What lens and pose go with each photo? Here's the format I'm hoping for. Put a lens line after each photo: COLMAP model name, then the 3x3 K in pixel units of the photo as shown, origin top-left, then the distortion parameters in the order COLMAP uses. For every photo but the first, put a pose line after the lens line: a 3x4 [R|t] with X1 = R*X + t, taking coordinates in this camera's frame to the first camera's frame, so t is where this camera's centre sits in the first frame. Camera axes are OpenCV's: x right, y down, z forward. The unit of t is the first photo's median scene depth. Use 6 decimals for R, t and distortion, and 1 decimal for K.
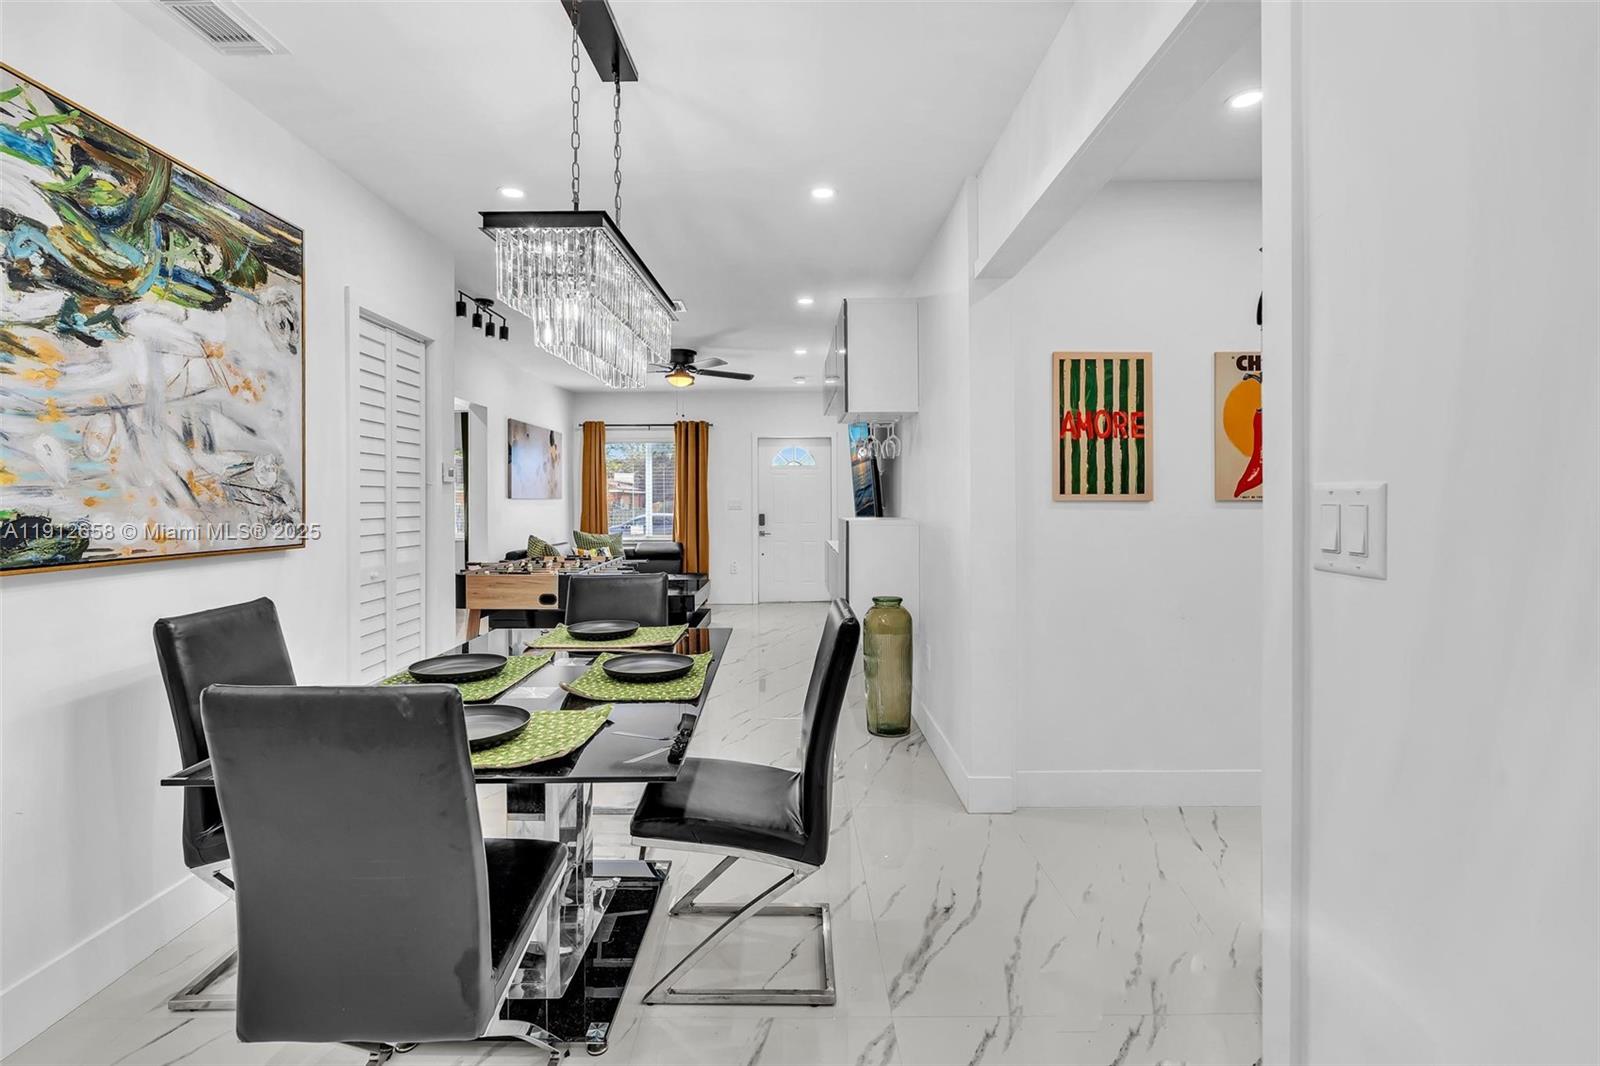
lens RADIAL K [[733.6, 0, 782.4], [0, 733.6, 501.5], [0, 0, 1]] dist [-0.002655, 0.000640]
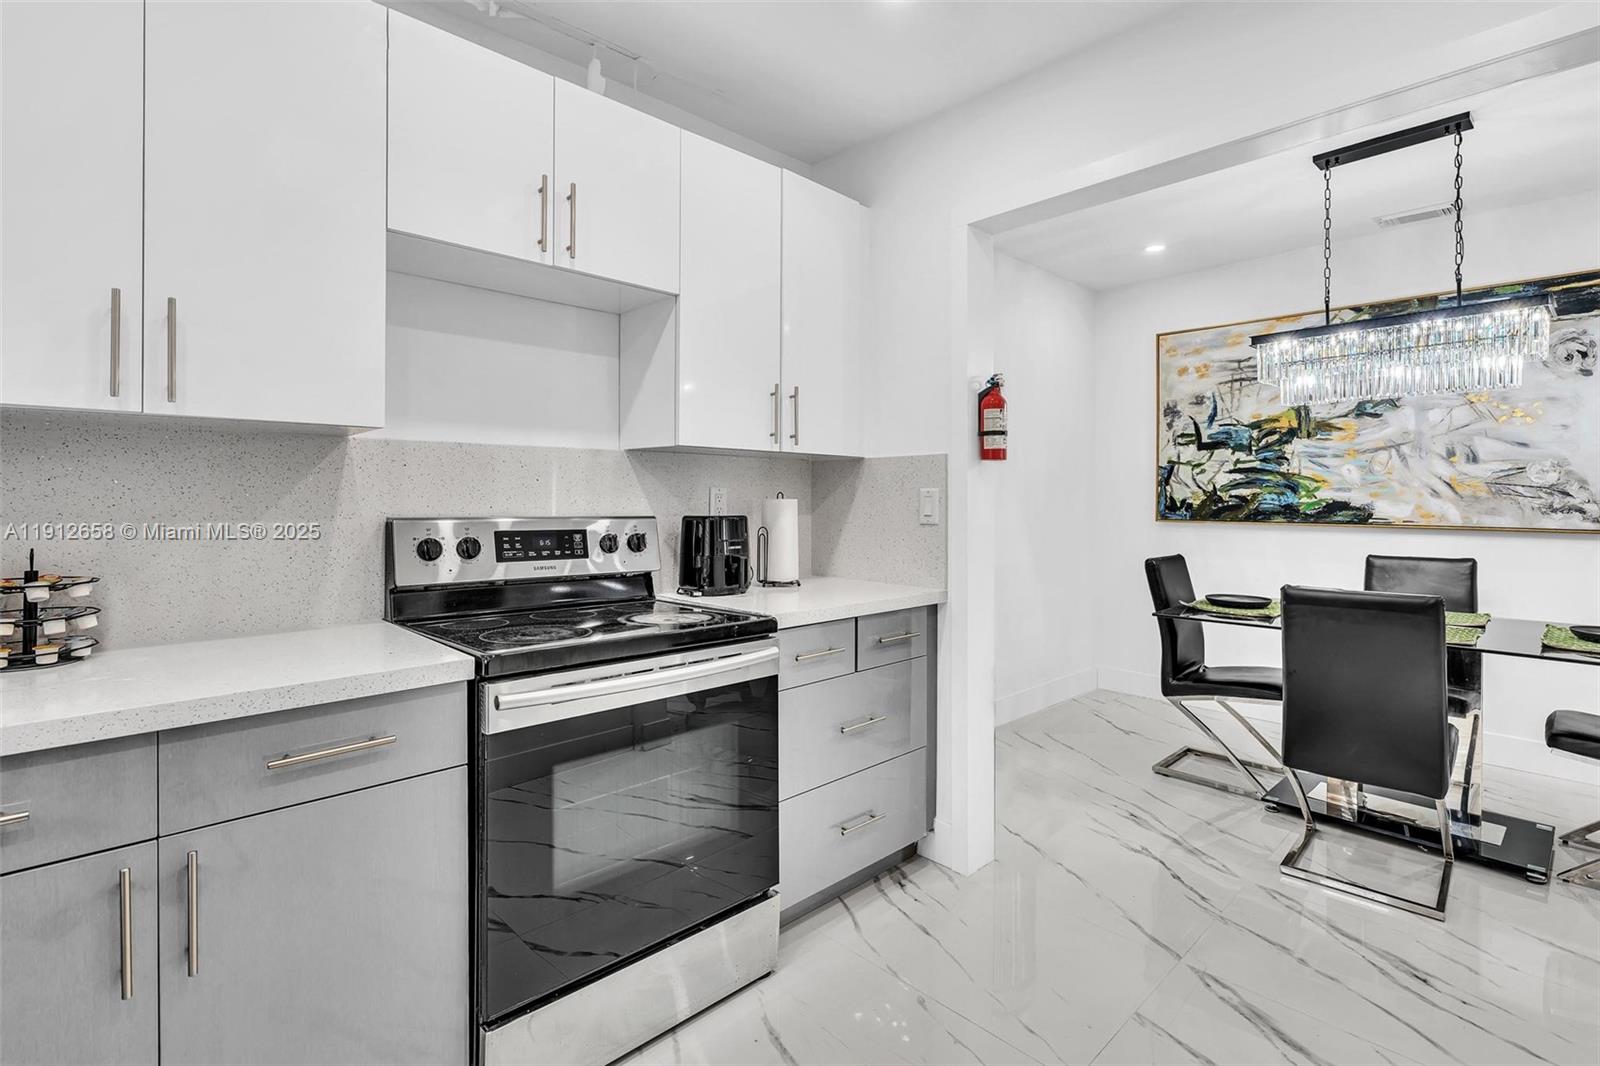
lens RADIAL K [[751.1, 0, 797.9], [0, 751.1, 493.5], [0, 0, 1]] dist [-0.002623, -0.000145]
pose [[-0.718210, -0.000572, -0.695826, 1.404376], [-0.001366, 0.999999, 0.000588, -0.001813], [0.695825, 0.001372, -0.718210, 1.171962]]
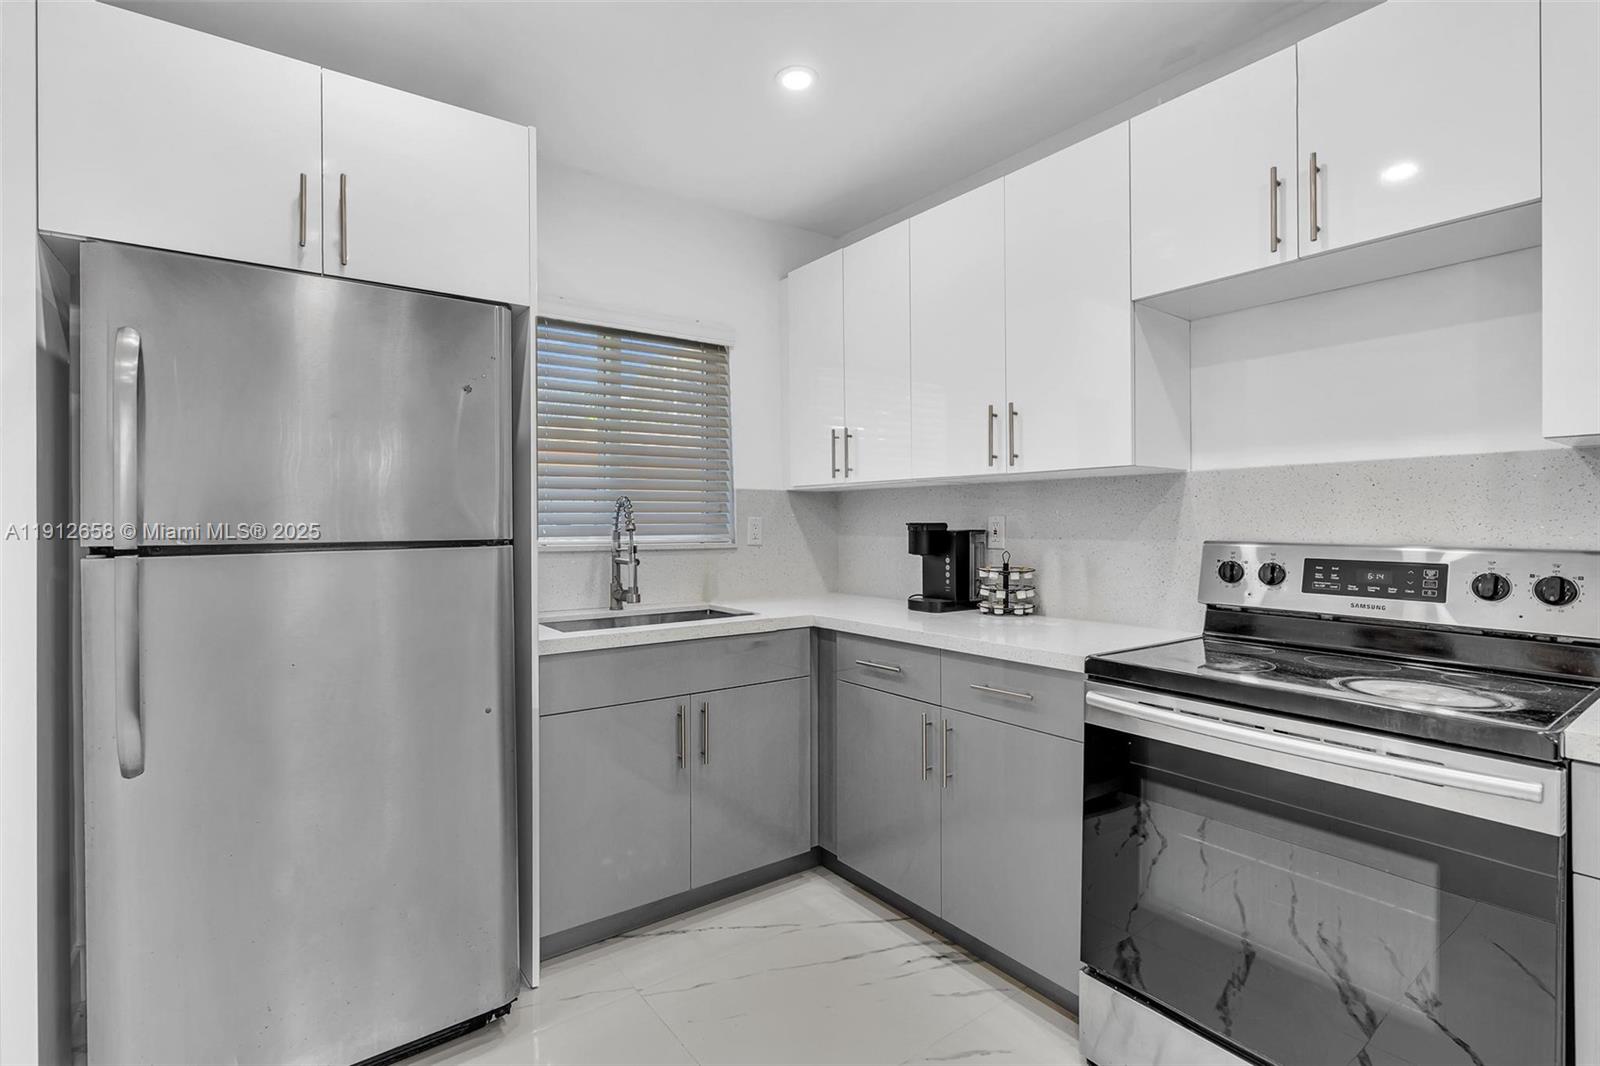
lens RADIAL K [[744.1, 0, 786.8], [0, 744.1, 518.2], [0, 0, 1]] dist [-0.001341, 0.000255]
pose [[-0.590829, 0.012575, 0.806699, 0.683001], [0.010111, 0.999915, -0.008182, 0.000922], [-0.806733, 0.003323, -0.590906, 1.220897]]
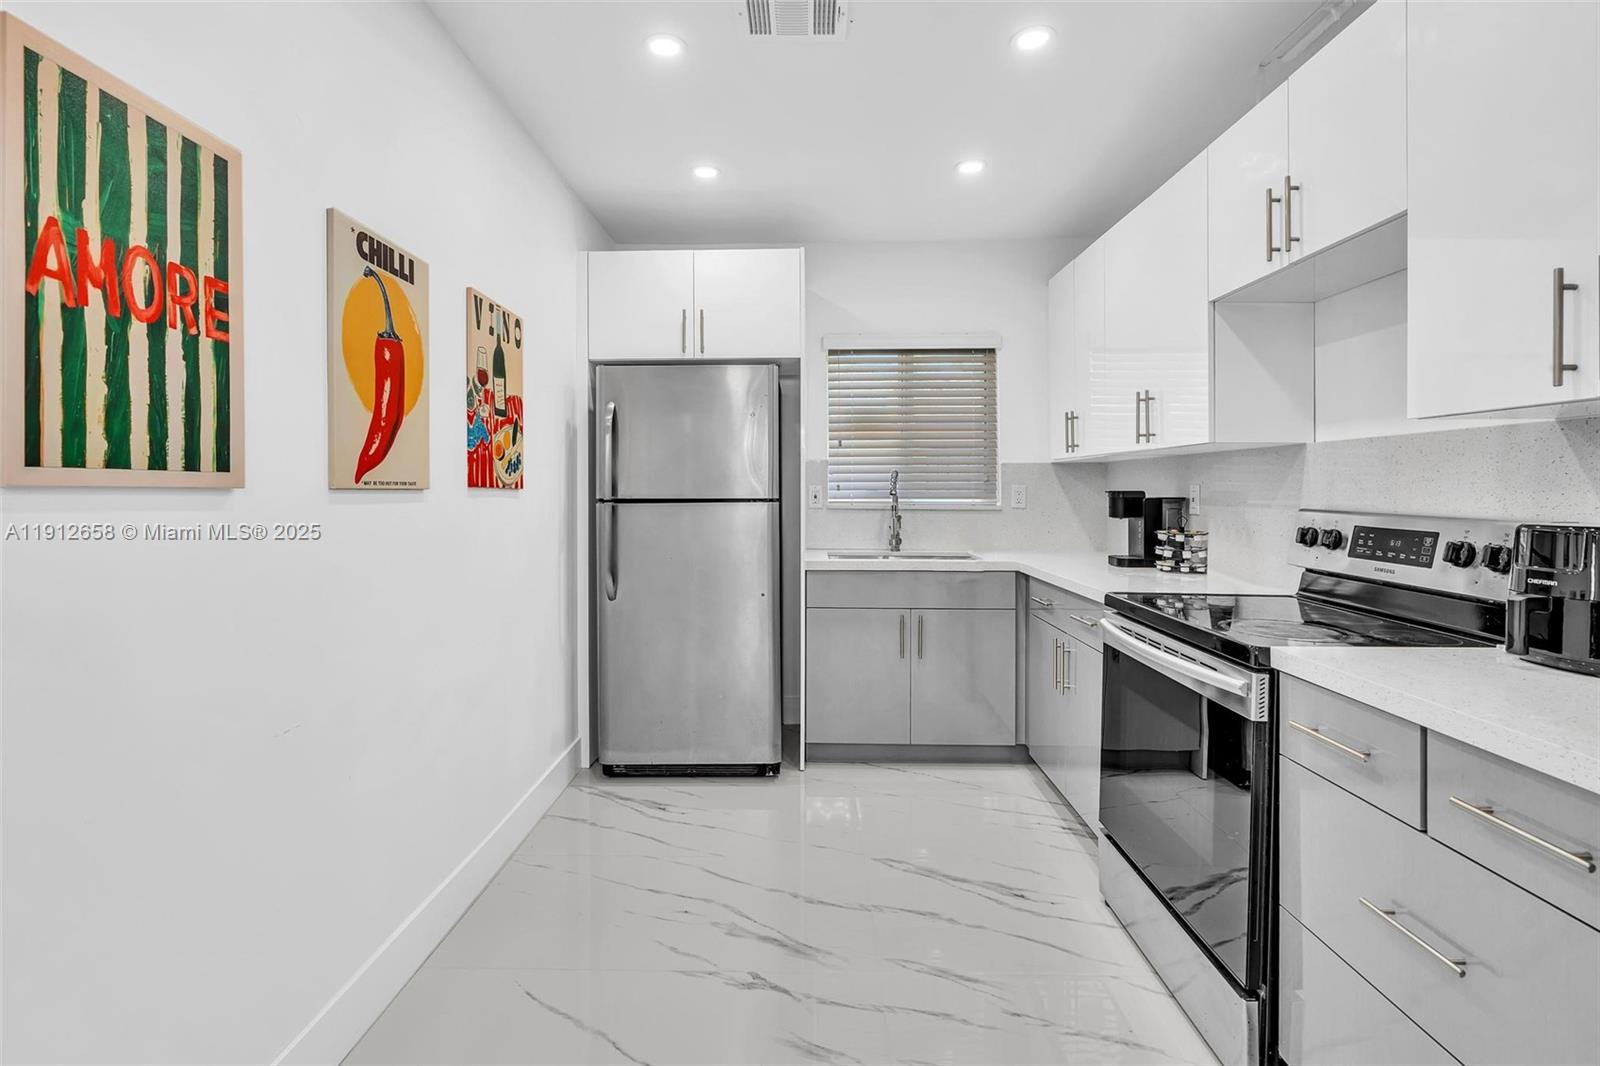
lens RADIAL K [[751.1, 0, 797.9], [0, 751.1, 493.5], [0, 0, 1]] dist [-0.002623, -0.000145]
pose [[0.014902, -0.000445, 0.999889, 0.077040], [0.002649, 0.999996, 0.000405, 0.004018], [-0.999885, 0.002642, 0.014903, 0.911474]]
